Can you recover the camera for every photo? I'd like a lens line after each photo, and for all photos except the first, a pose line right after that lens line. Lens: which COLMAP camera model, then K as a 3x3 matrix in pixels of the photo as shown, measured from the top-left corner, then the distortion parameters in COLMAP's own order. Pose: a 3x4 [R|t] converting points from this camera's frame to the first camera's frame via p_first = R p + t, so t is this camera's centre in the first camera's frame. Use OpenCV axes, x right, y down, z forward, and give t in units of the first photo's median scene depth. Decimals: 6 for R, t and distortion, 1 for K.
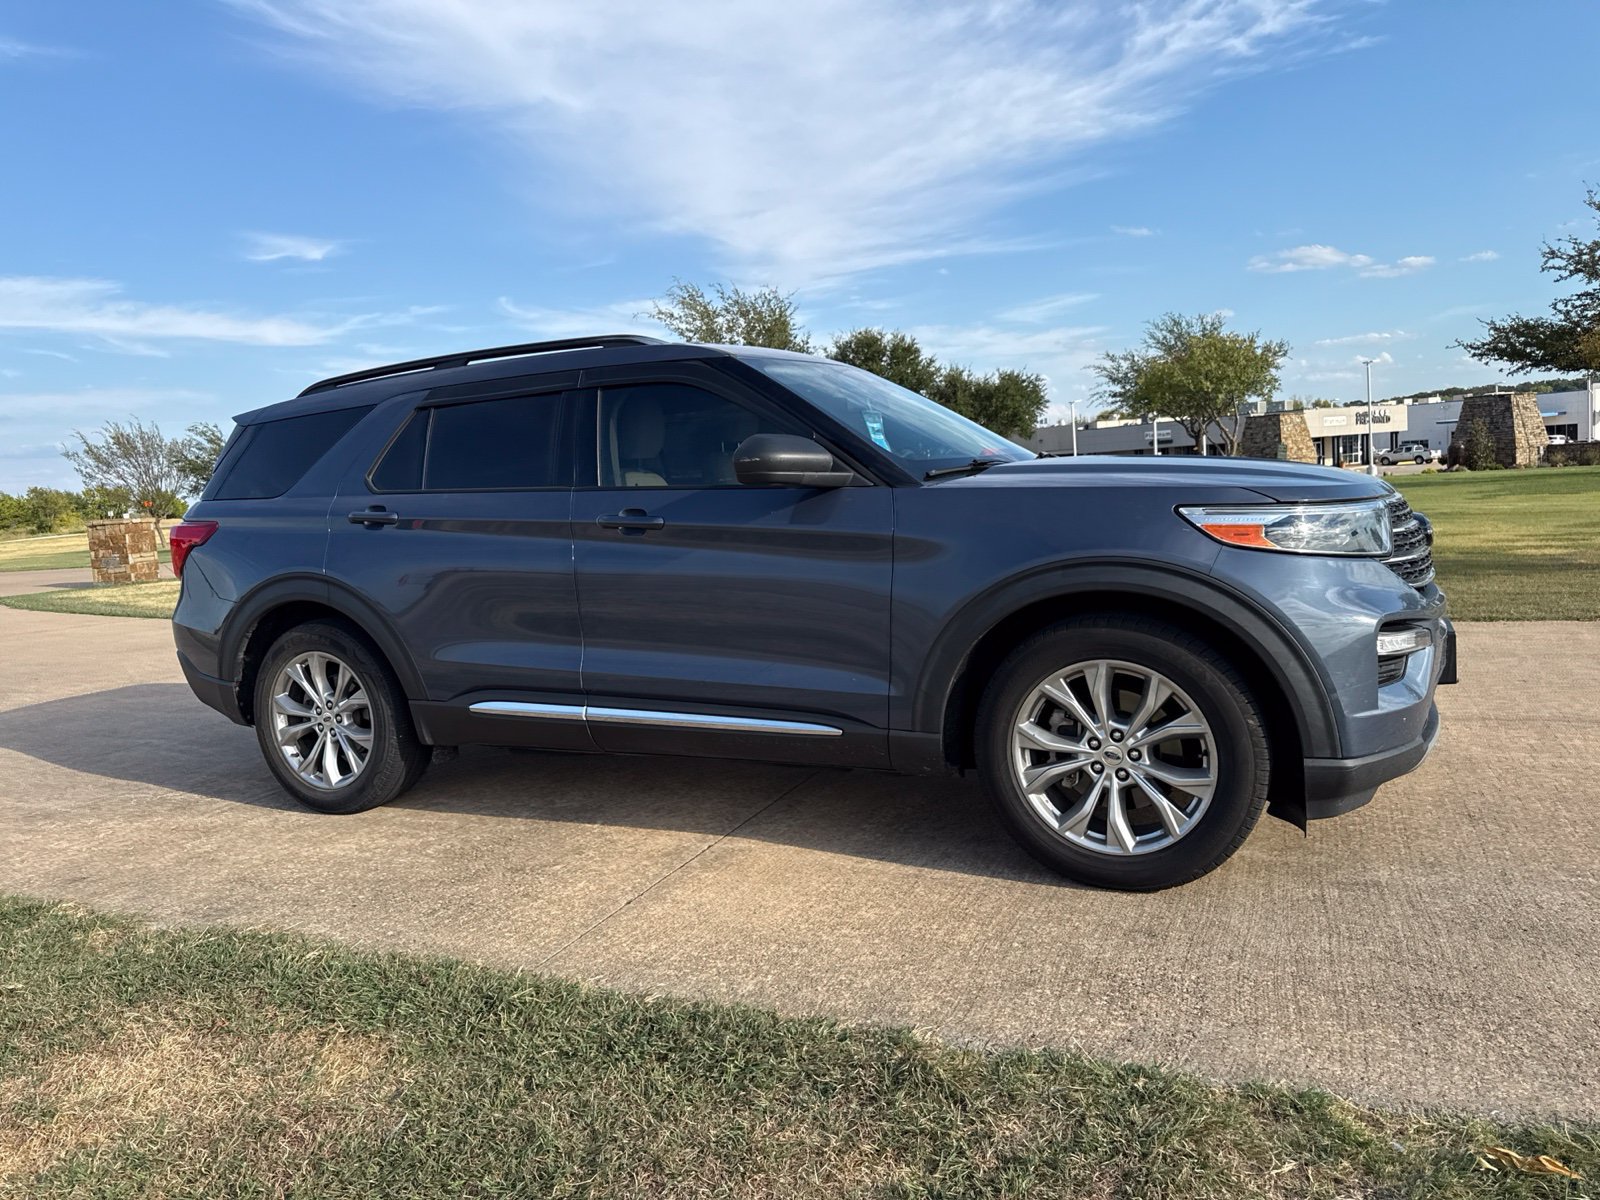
lens RADIAL K [[1139.0, 0, 795.5], [0, 1139.0, 584.7], [0, 0, 1]] dist [0.016918, -0.022816]
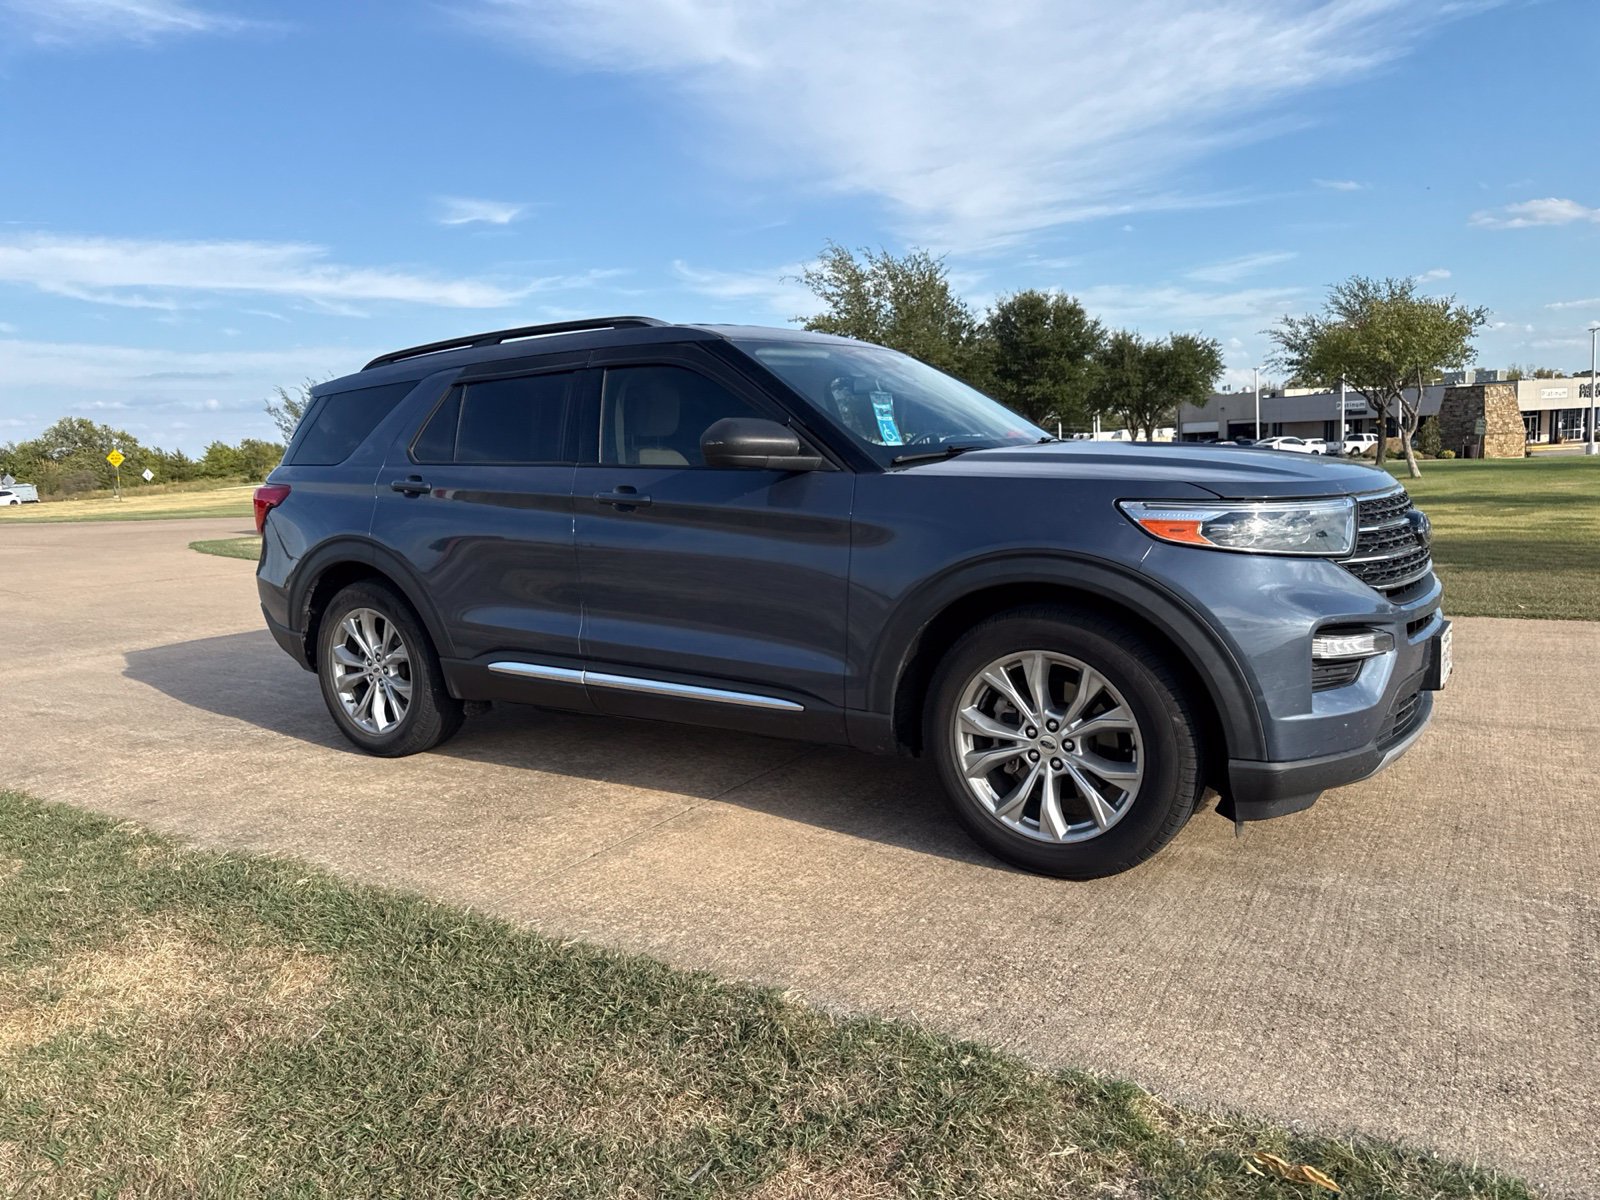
lens RADIAL K [[1139.6, 0, 795.9], [0, 1139.6, 597.7], [0, 0, 1]] dist [0.012227, -0.015060]
pose [[0.989350, 0.038321, -0.140420, 0.165559], [-0.032339, 0.998479, 0.044643, -0.015638], [0.141917, -0.039627, 0.989085, -0.021622]]
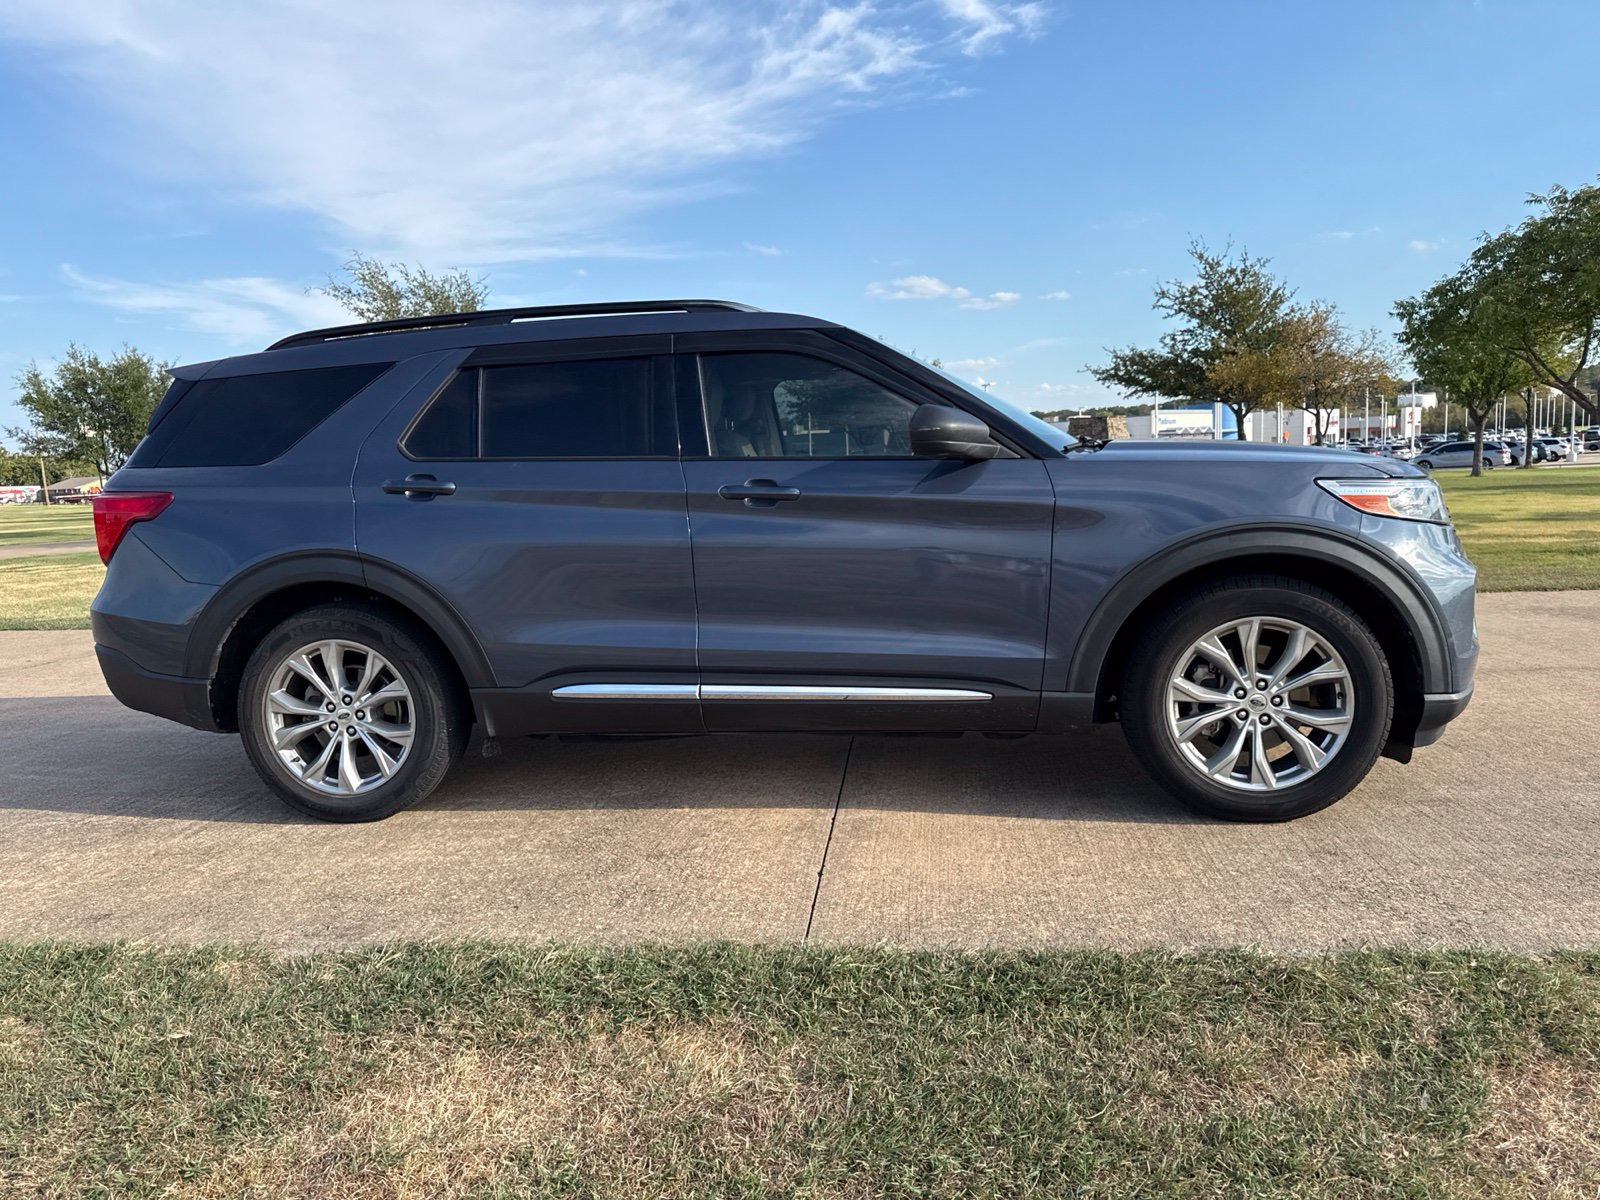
lens RADIAL K [[1141.4, 0, 795.4], [0, 1141.4, 600.1], [0, 0, 1]] dist [0.007584, -0.008355]
pose [[0.951305, -0.014384, 0.307916, -0.423252], [0.011532, 0.999872, 0.011080, 0.026935], [-0.308036, -0.006990, 0.951349, 0.063882]]
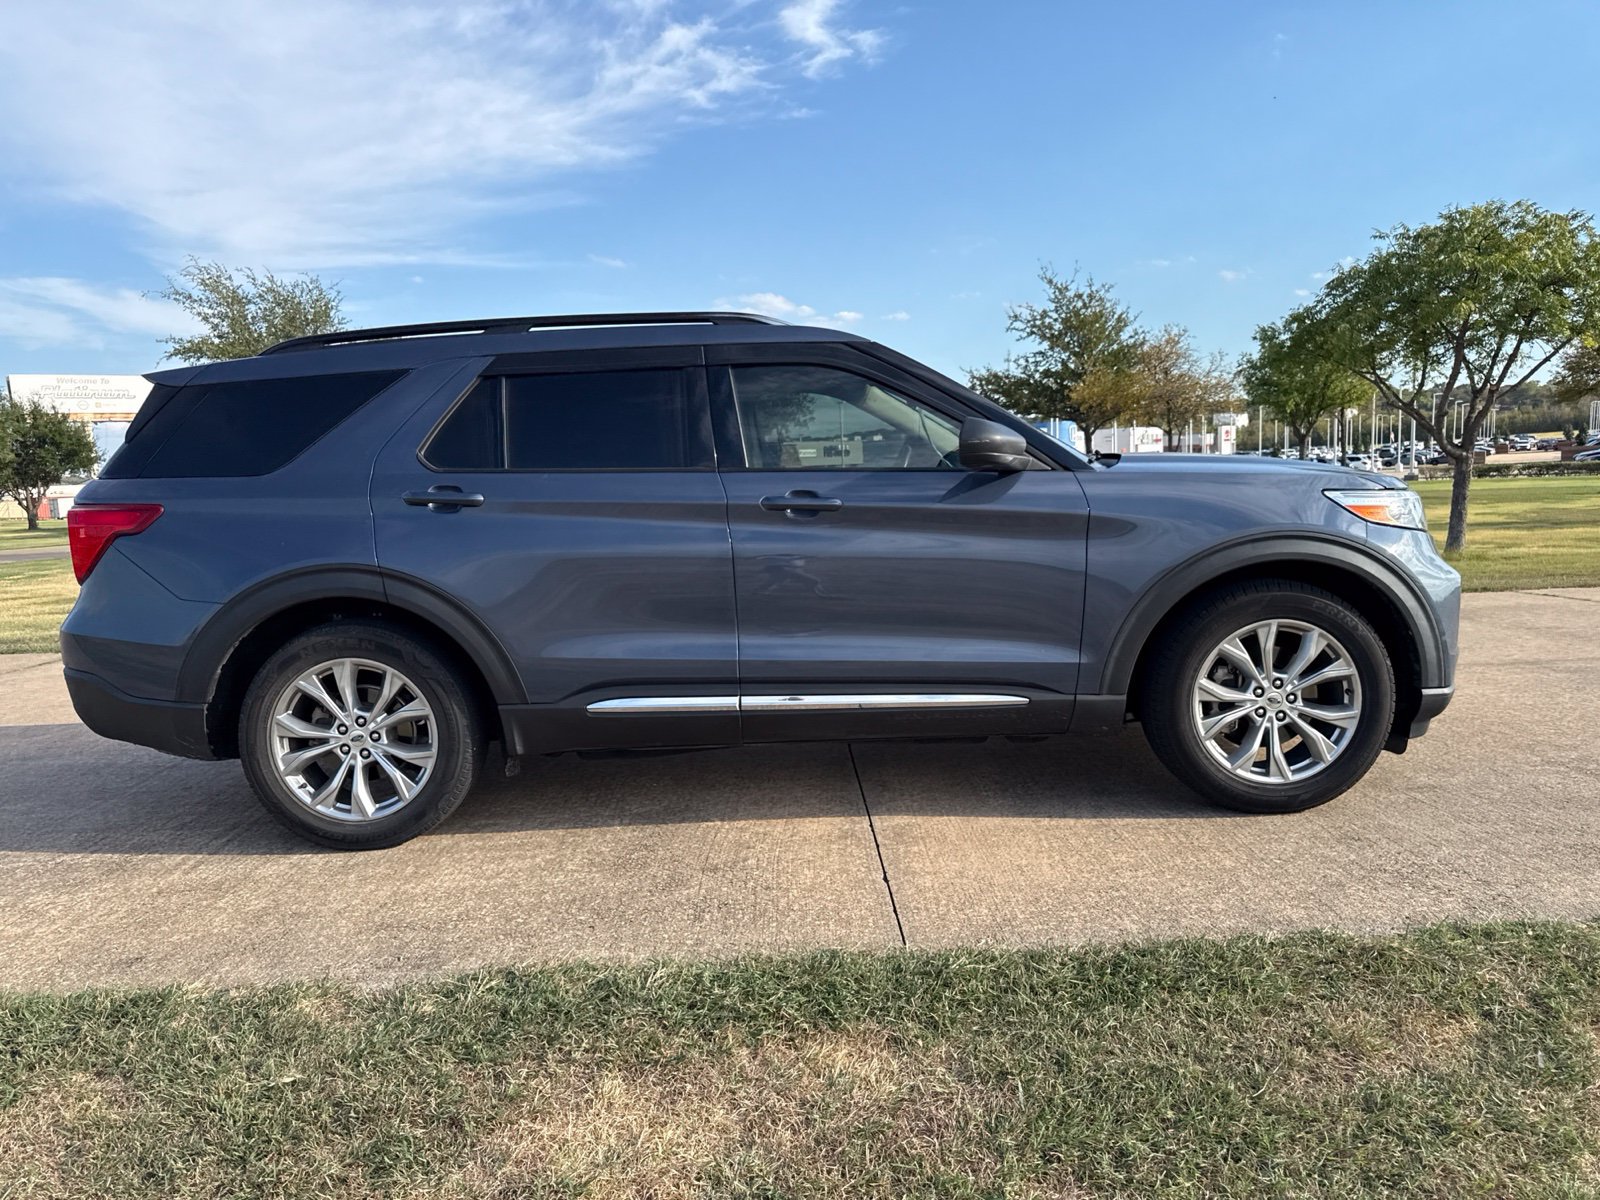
lens RADIAL K [[1139.6, 0, 795.9], [0, 1139.6, 597.7], [0, 0, 1]] dist [0.012227, -0.015060]
pose [[0.902173, -0.021346, 0.430846, -0.581187], [0.024038, 0.999711, -0.000804, 0.027049], [-0.430705, 0.011082, 0.902425, 0.119780]]
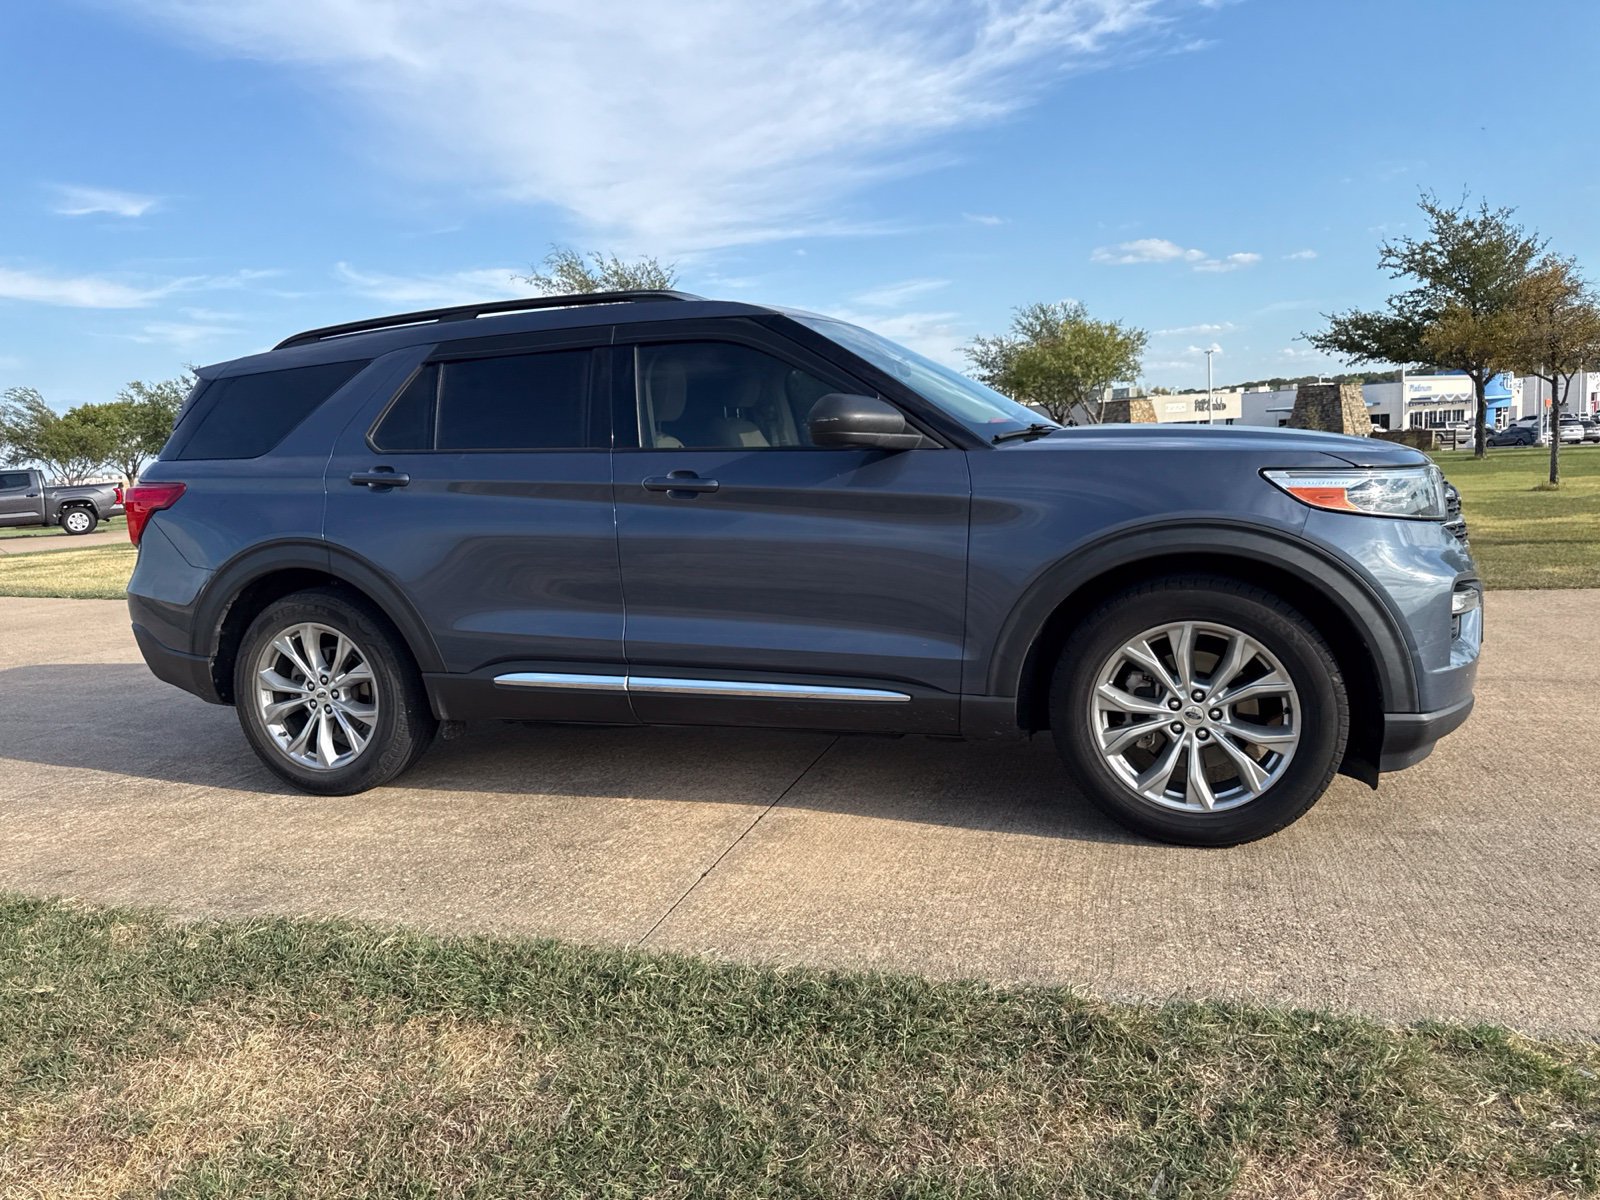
lens RADIAL K [[1139.0, 0, 795.5], [0, 1139.0, 584.7], [0, 0, 1]] dist [0.016918, -0.022816]
pose [[0.992174, -0.002119, 0.124841, -0.171763], [-0.000138, 0.999837, 0.018063, 0.012712], [-0.124859, -0.017939, 0.992012, 0.030708]]
